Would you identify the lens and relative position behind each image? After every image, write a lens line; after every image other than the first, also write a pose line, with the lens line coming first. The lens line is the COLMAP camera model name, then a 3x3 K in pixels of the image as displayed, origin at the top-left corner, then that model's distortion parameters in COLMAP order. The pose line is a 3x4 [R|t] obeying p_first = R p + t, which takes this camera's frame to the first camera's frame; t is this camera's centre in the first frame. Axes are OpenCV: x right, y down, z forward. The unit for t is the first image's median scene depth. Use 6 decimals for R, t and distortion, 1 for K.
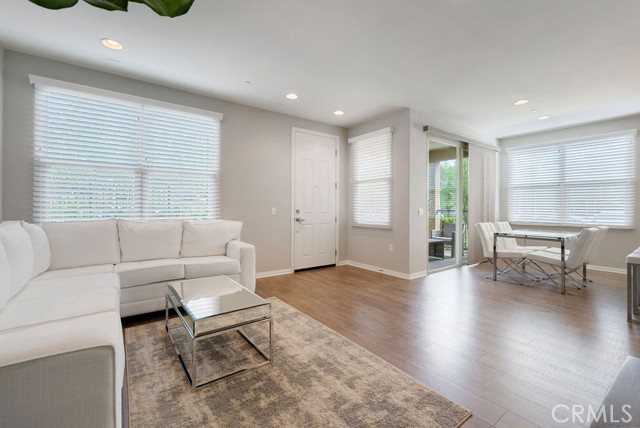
lens RADIAL K [[276.6, 0, 322.7], [0, 276.6, 203.5], [0, 0, 1]] dist [0.001692, -0.000347]
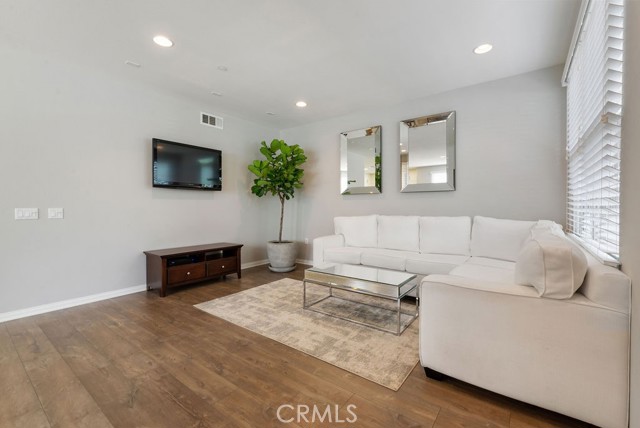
lens RADIAL K [[276.6, 0, 321.0], [0, 276.6, 216.0], [0, 0, 1]] dist [0.001692, -0.000347]
pose [[-0.959669, 0.009064, -0.280985, 0.095597], [0.005821, 0.999906, 0.012375, 0.029983], [0.281071, 0.010240, -0.959632, 1.591911]]
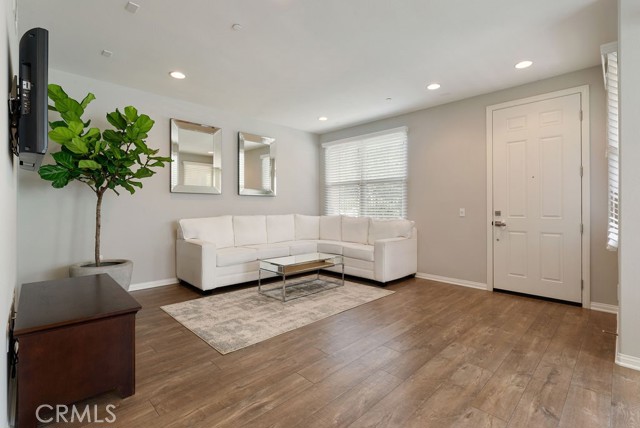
lens RADIAL K [[296.5, 0, 323.6], [0, 296.5, 206.1], [0, 0, 1]] dist [0.000791, -0.000415]
pose [[0.147954, -0.009238, -0.988951, 1.025333], [0.013677, 0.999880, -0.007294, 0.013067], [0.988900, -0.012447, 0.148063, 0.627682]]
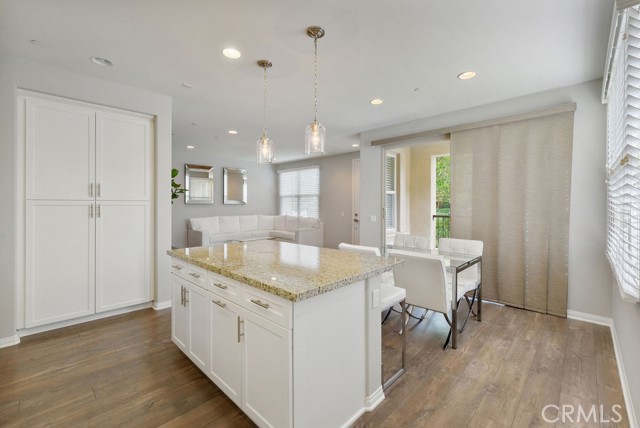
lens RADIAL K [[276.6, 0, 324.4], [0, 276.6, 208.5], [0, 0, 1]] dist [0.001692, -0.000347]
pose [[0.169566, 0.009142, -0.985476, 2.115258], [0.015463, 0.999809, 0.011936, -0.040902], [0.985398, -0.017263, 0.169392, 0.910122]]
